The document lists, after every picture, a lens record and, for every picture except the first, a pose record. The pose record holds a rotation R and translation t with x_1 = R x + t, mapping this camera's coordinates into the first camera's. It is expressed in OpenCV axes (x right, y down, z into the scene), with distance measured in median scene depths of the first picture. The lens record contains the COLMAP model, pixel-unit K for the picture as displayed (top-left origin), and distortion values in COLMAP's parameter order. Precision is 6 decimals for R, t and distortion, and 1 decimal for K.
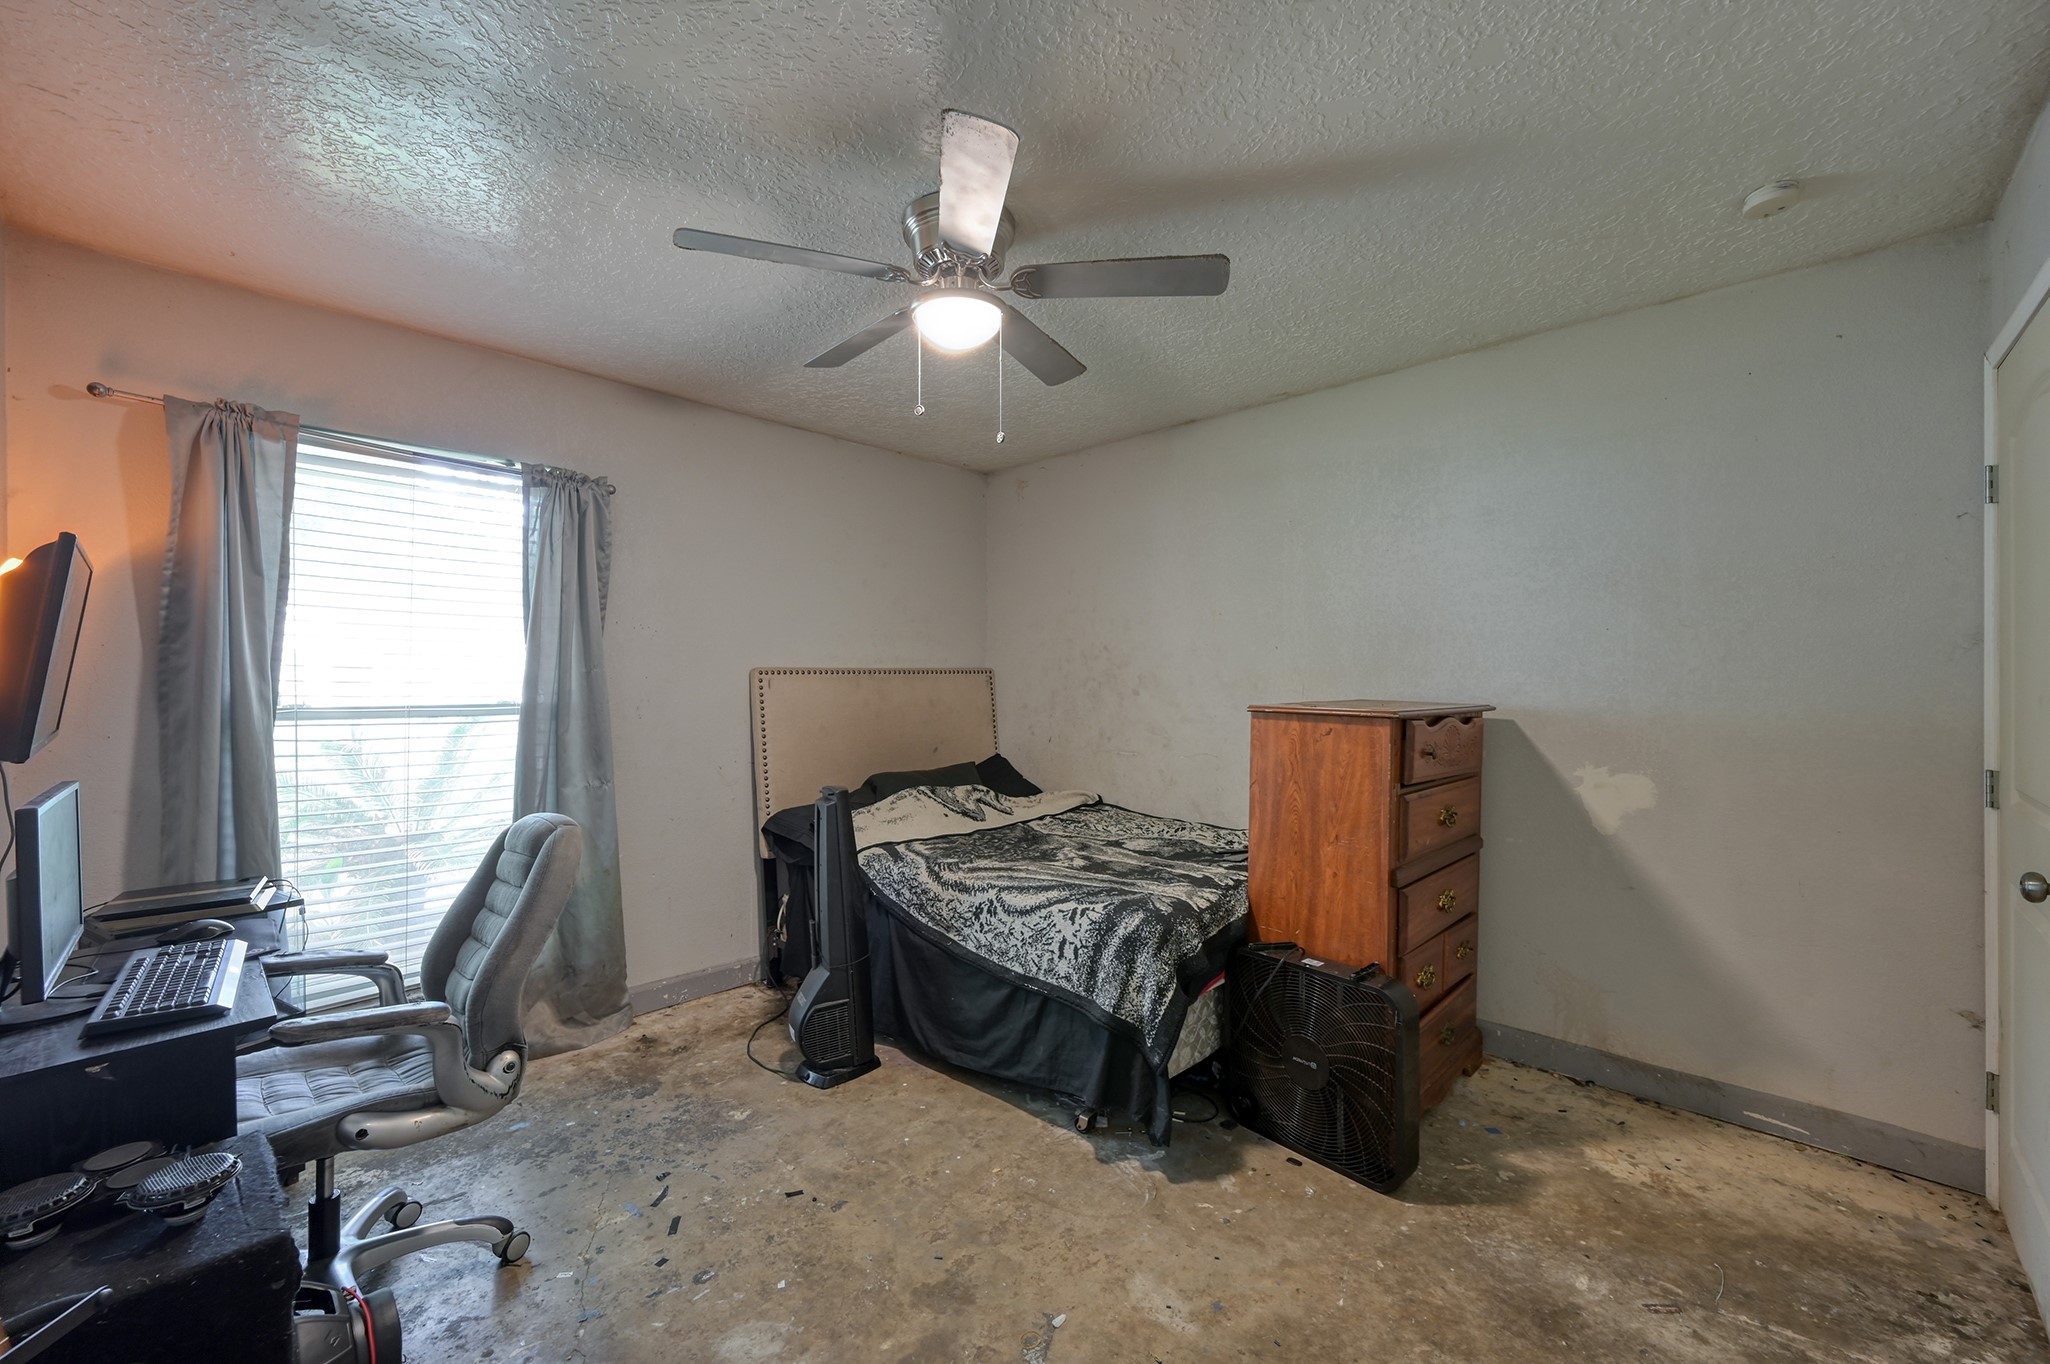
lens RADIAL K [[798.1, 0, 1026.9], [0, 798.1, 682.9], [0, 0, 1]] dist [-0.002900, 0.000027]
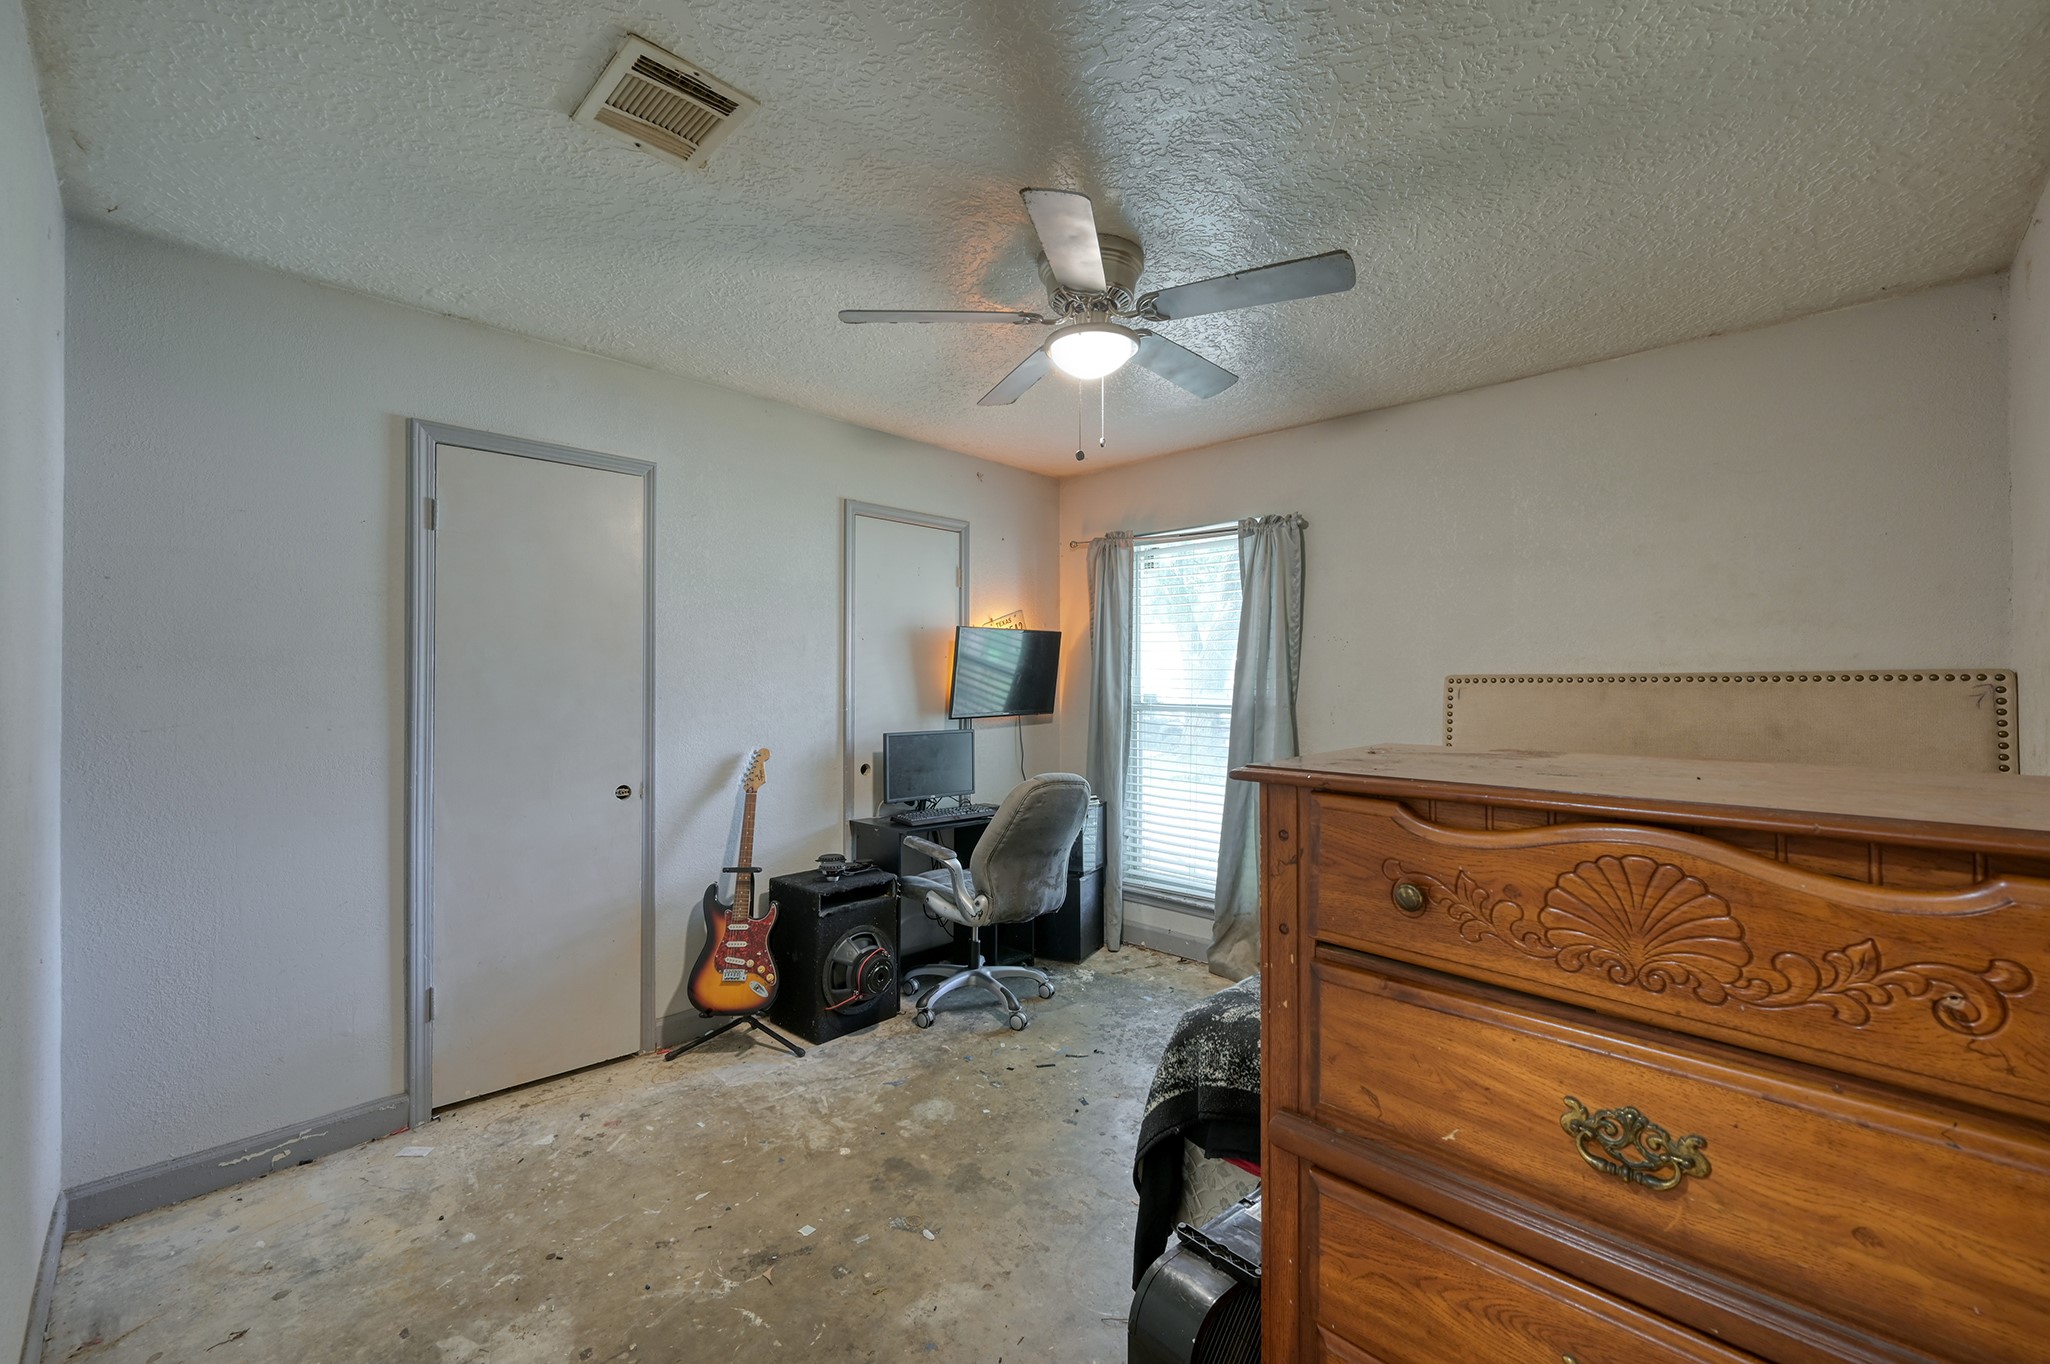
lens RADIAL K [[846.7, 0, 1026.8], [0, 846.7, 684.8], [0, 0, 1]] dist [-0.002468, -0.000513]
pose [[-0.009850, 0.000478, -0.999951, 0.739742], [-0.008836, 0.999961, 0.000565, -0.006451], [0.999912, 0.008841, -0.009845, 0.662539]]
